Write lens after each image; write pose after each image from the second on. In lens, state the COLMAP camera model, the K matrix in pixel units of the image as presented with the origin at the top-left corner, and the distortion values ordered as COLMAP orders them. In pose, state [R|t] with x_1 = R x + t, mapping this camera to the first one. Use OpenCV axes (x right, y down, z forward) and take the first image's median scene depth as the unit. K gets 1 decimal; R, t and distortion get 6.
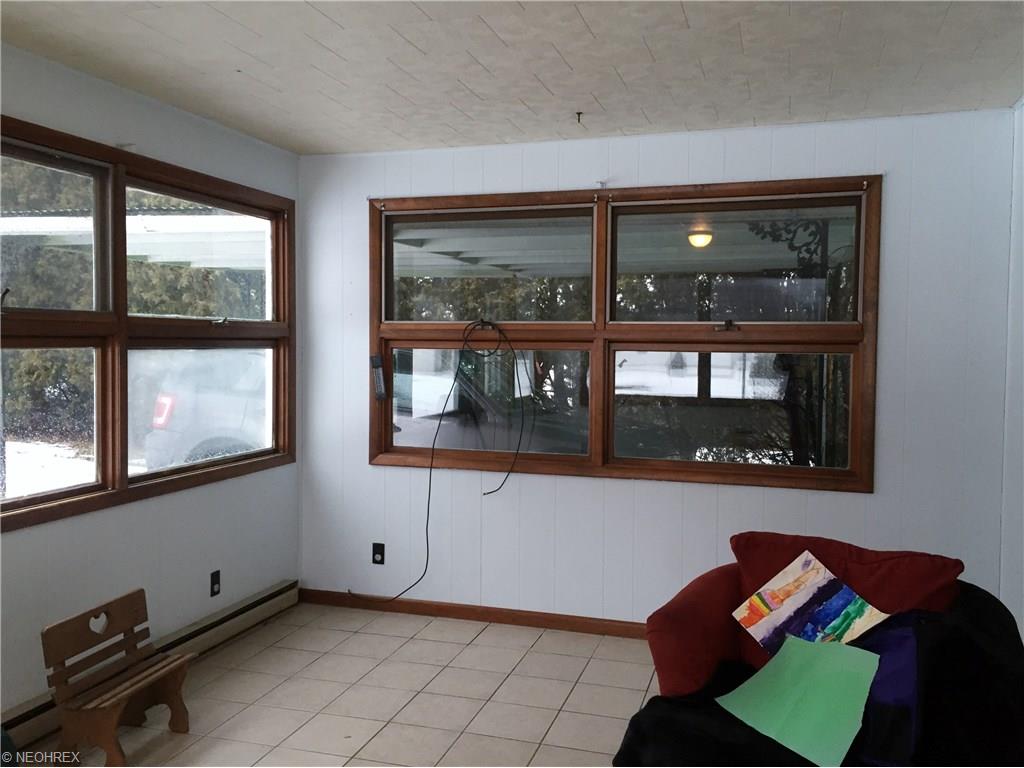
lens RADIAL K [[889.2, 0, 512.0], [0, 889.2, 384.0], [0, 0, 1]] dist [0.120698, -0.134381]
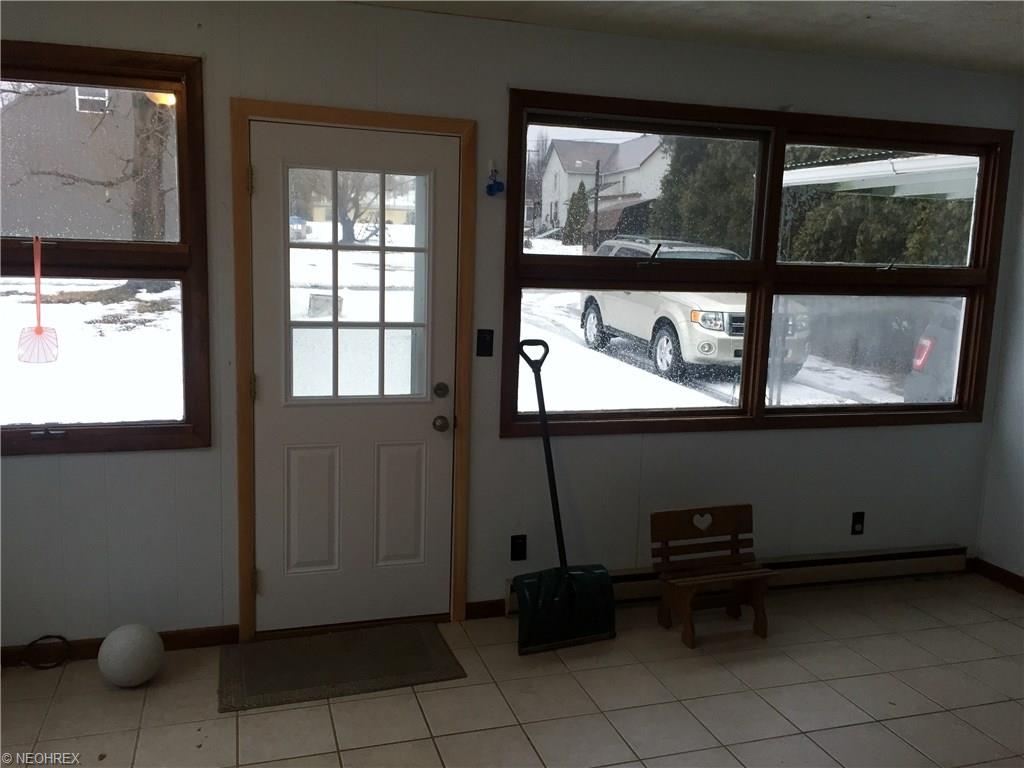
lens RADIAL K [[889.2, 0, 512.0], [0, 889.2, 384.0], [0, 0, 1]] dist [0.120698, -0.134381]
pose [[0.557193, 0.129023, -0.820298, 0.313287], [-0.064418, 0.991594, 0.112209, -0.031372], [0.827881, -0.009680, 0.560820, 0.104405]]
